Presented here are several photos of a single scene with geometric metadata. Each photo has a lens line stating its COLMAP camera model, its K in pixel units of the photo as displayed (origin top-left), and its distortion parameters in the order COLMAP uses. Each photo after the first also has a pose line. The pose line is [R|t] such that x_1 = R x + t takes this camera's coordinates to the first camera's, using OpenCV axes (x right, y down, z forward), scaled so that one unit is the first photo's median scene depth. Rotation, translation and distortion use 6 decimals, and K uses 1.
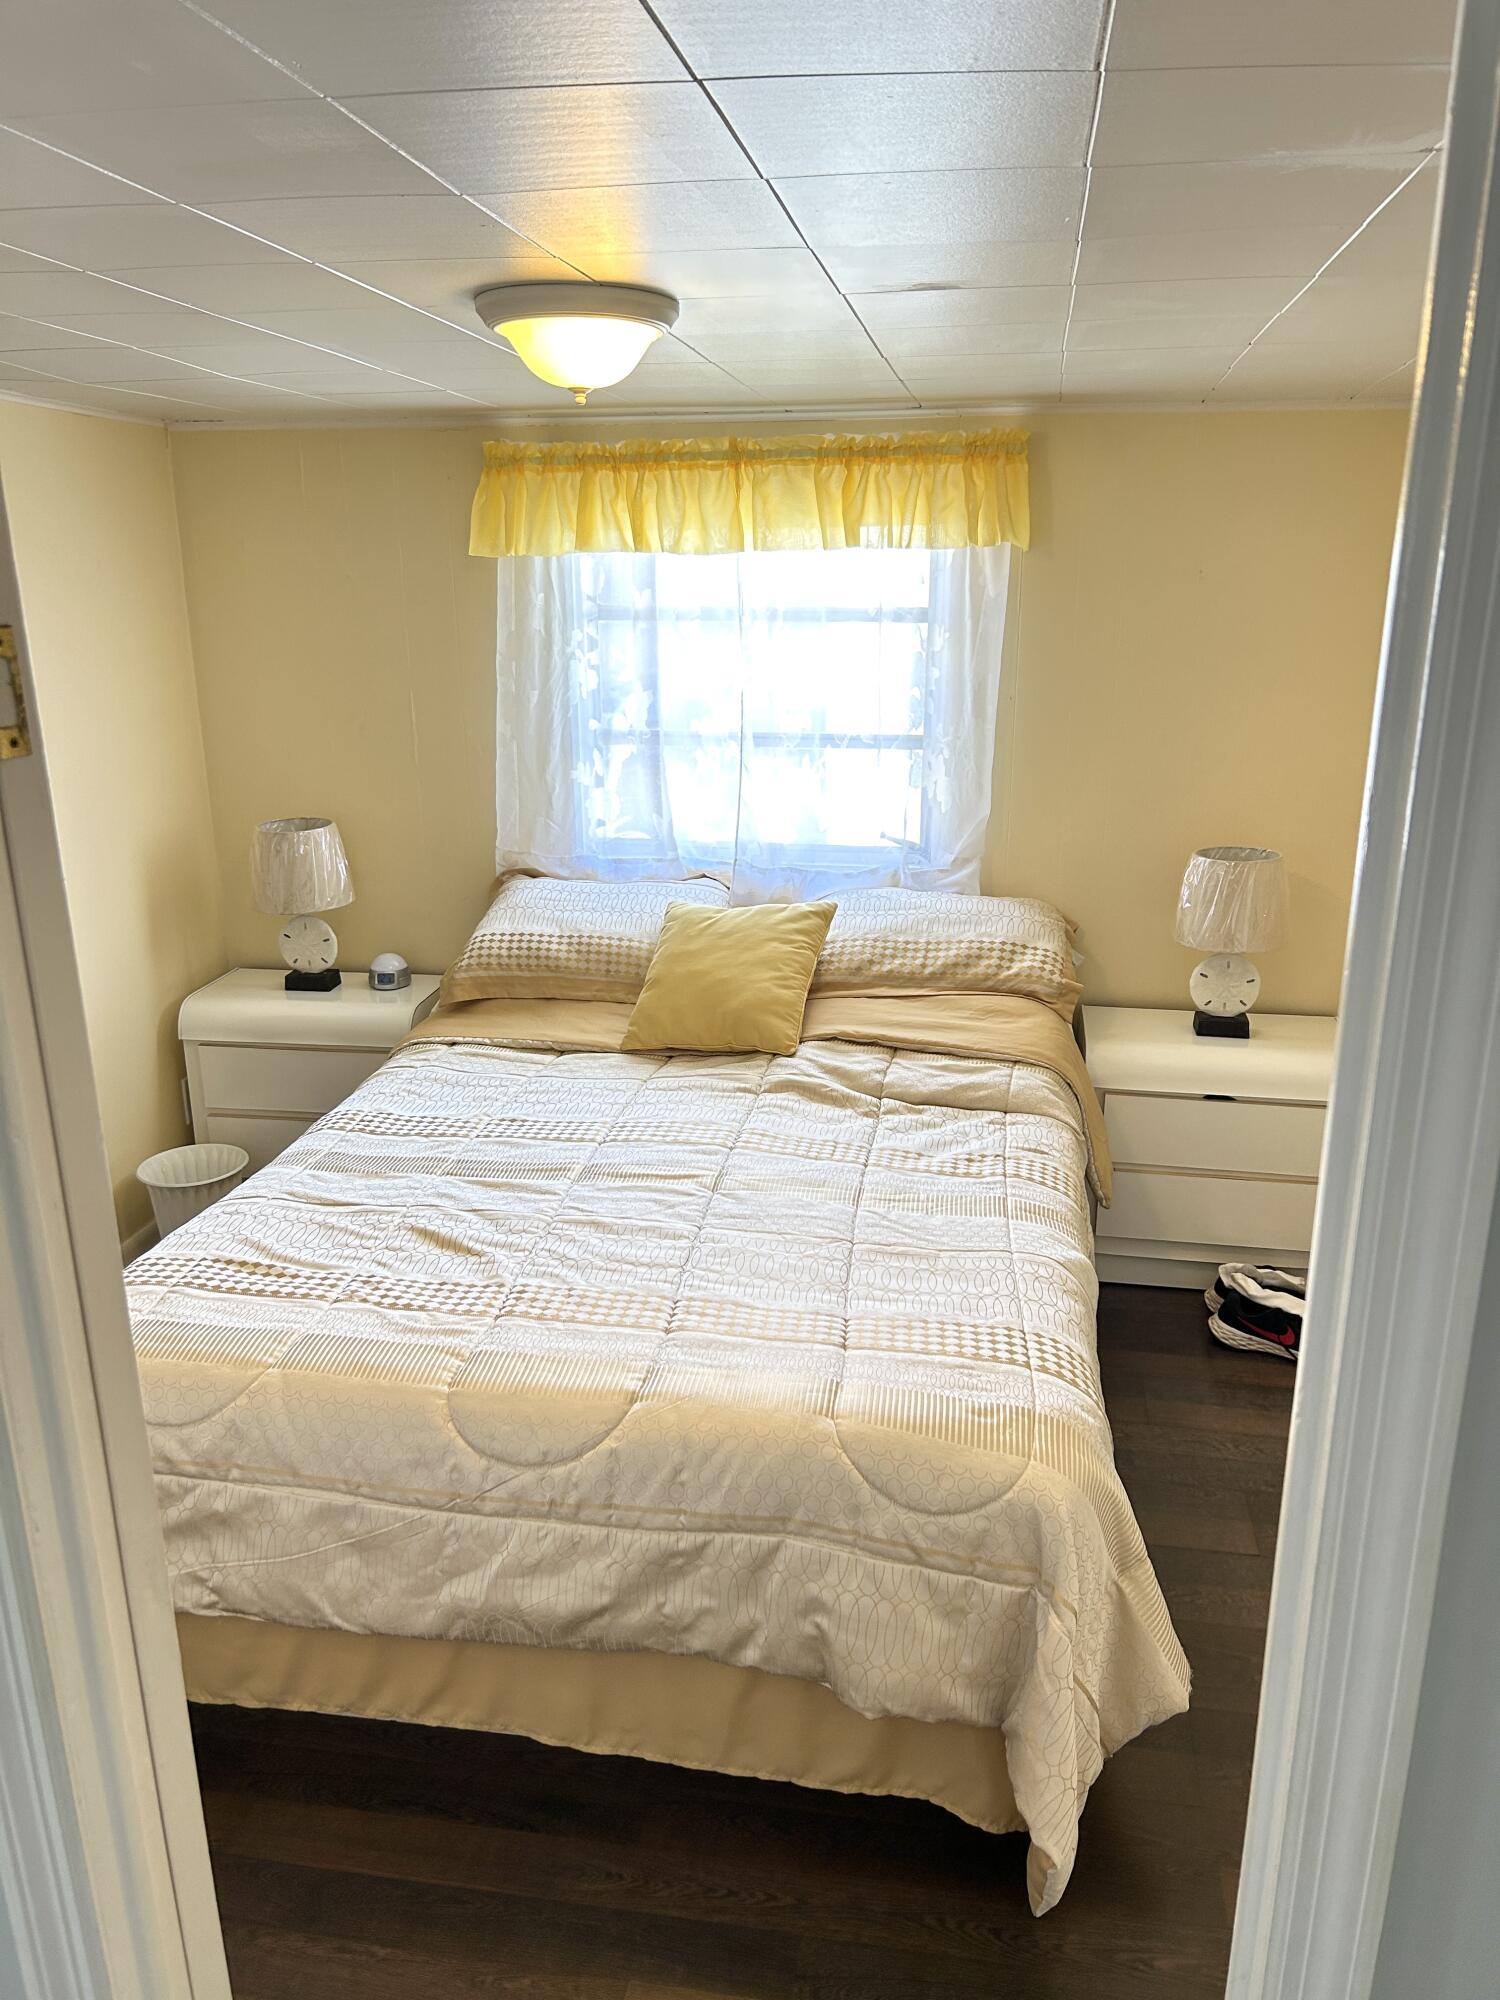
lens RADIAL K [[1484.0, 0, 789.6], [0, 1484.0, 1034.7], [0, 0, 1]] dist [0.102957, -0.271953]
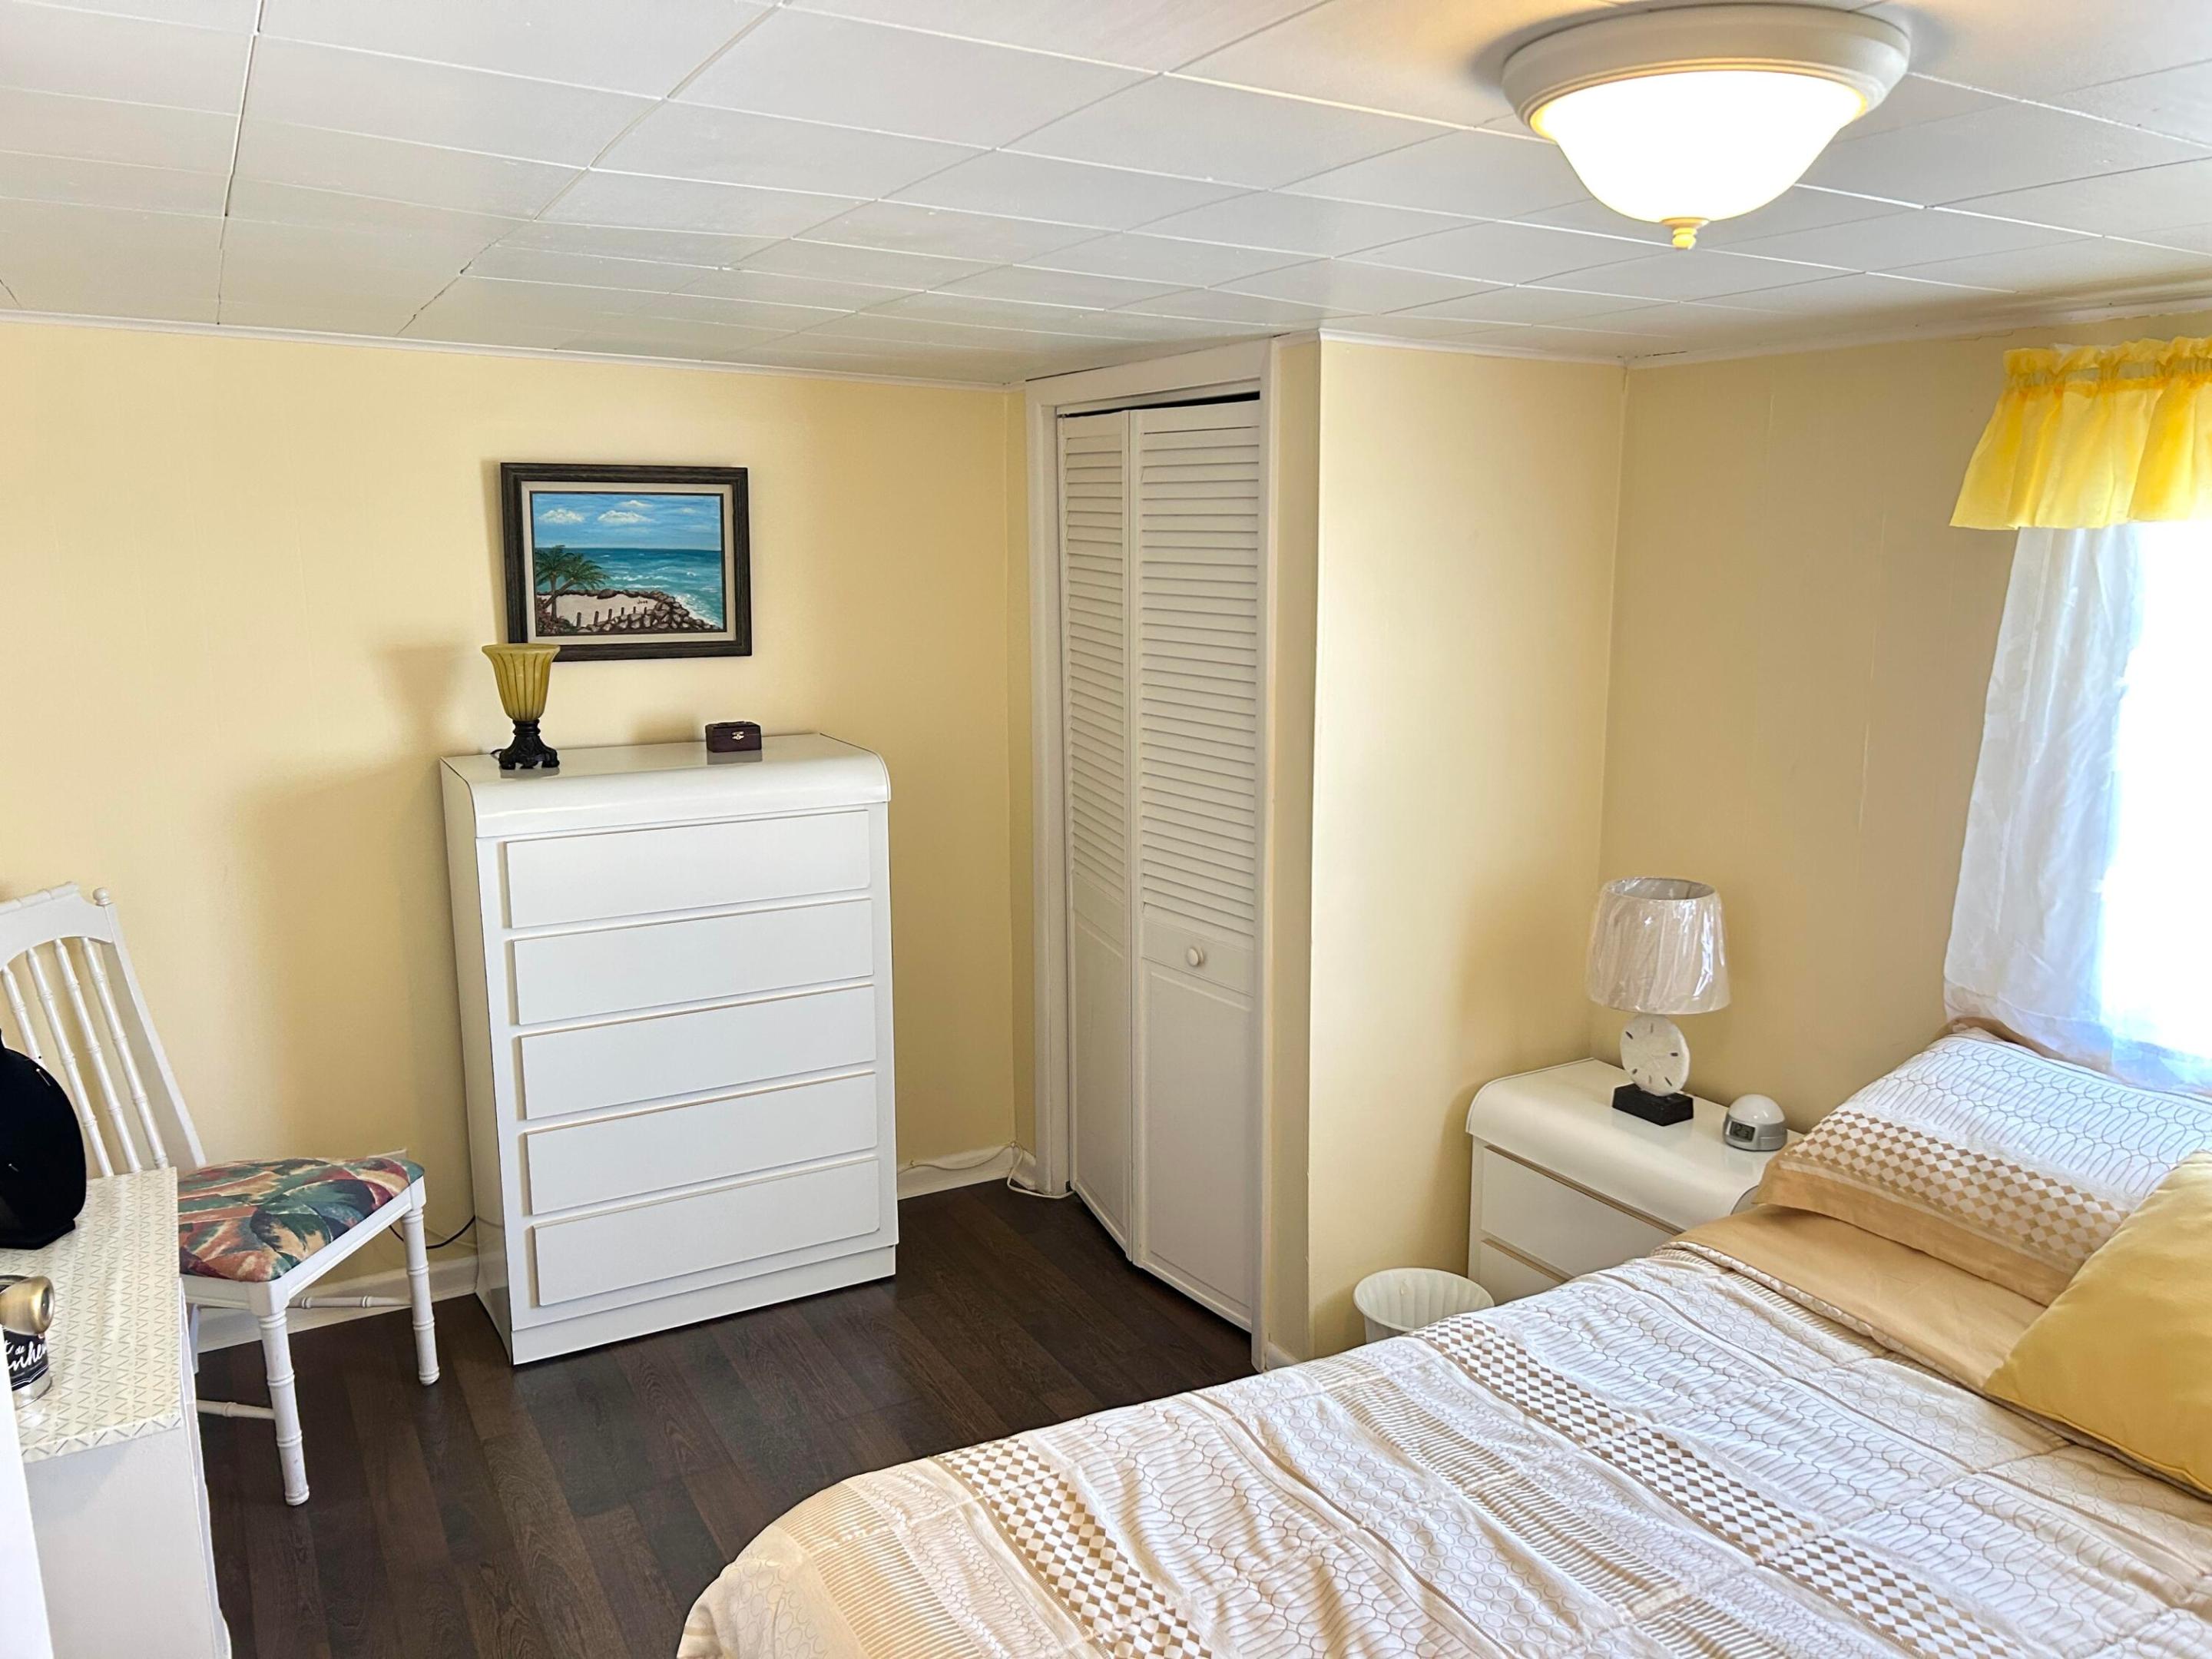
lens RADIAL K [[1661.0, 0, 1125.0], [0, 1661.0, 822.6], [0, 0, 1]] dist [0.100886, -0.102535]
pose [[0.617456, 0.139452, -0.774146, 0.140826], [-0.245538, 0.969154, -0.021261, -0.097288], [0.747301, 0.203210, 0.632650, 0.308473]]
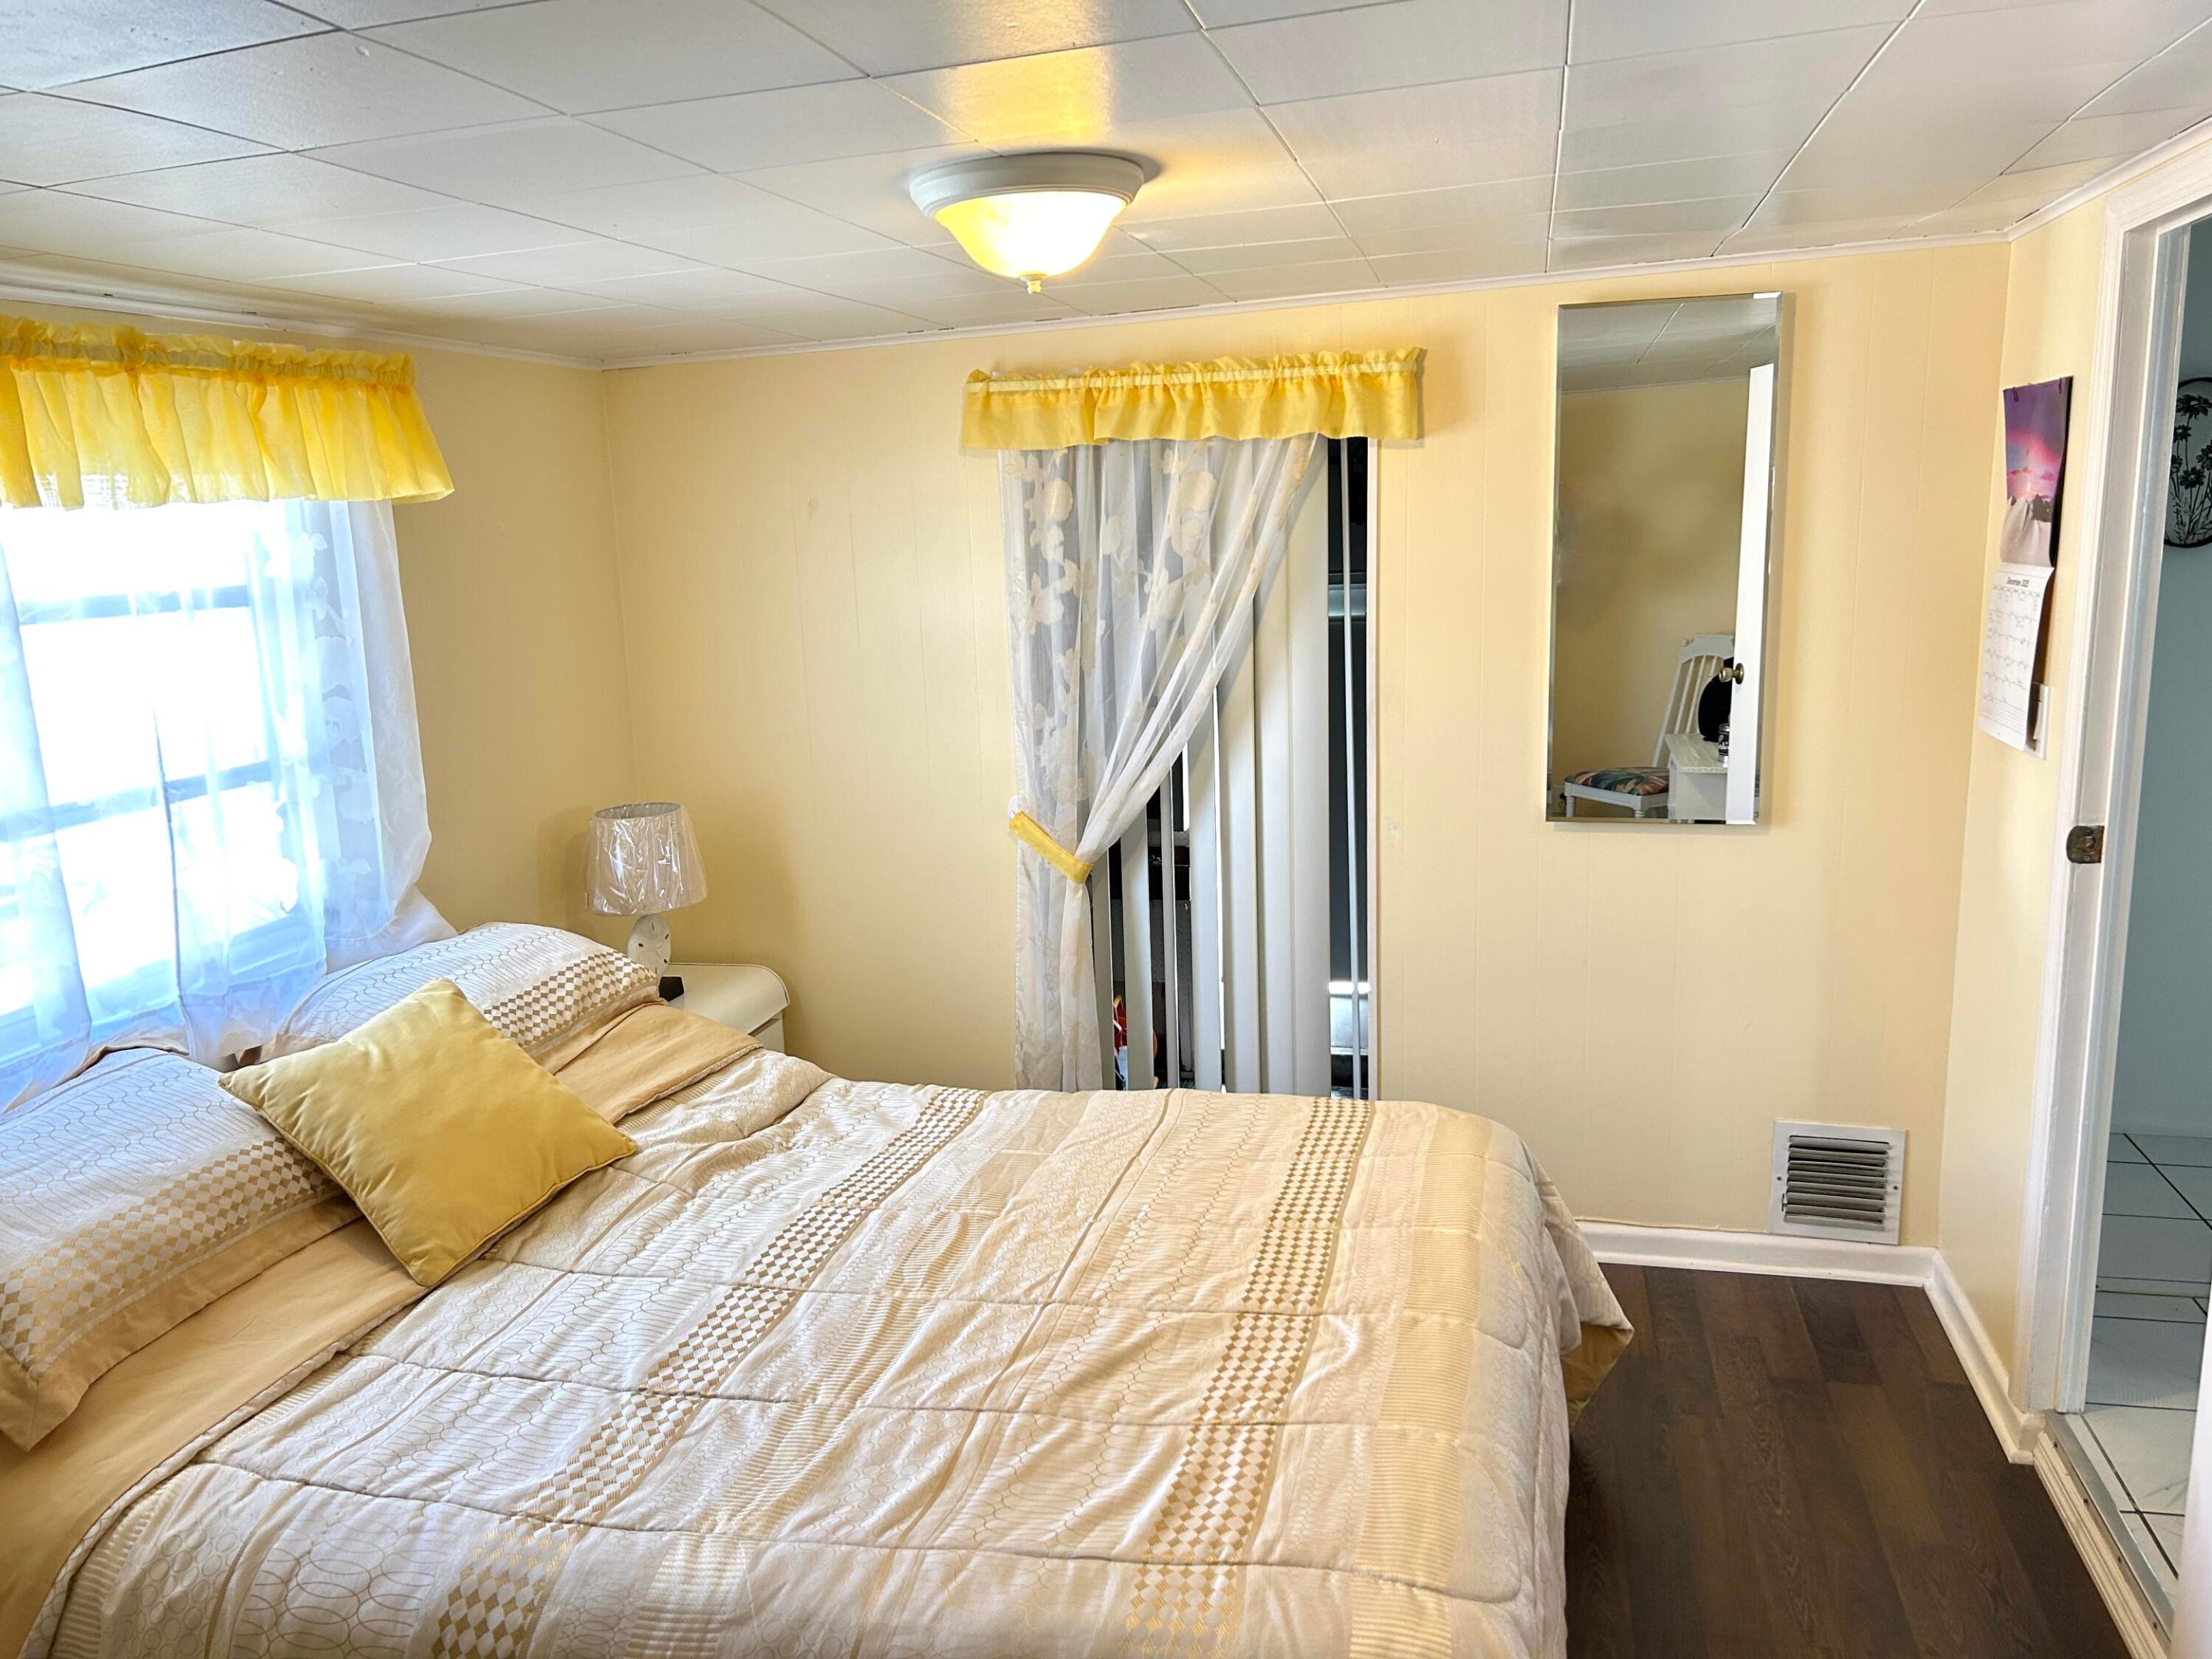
lens RADIAL K [[1652.1, 0, 1117.0], [0, 1652.1, 824.2], [0, 0, 1]] dist [0.047578, -0.052423]
pose [[0.086581, -0.193398, 0.977293, -0.681832], [0.350202, 0.924279, 0.151882, -0.160580], [-0.932664, 0.329099, 0.147753, 0.551982]]
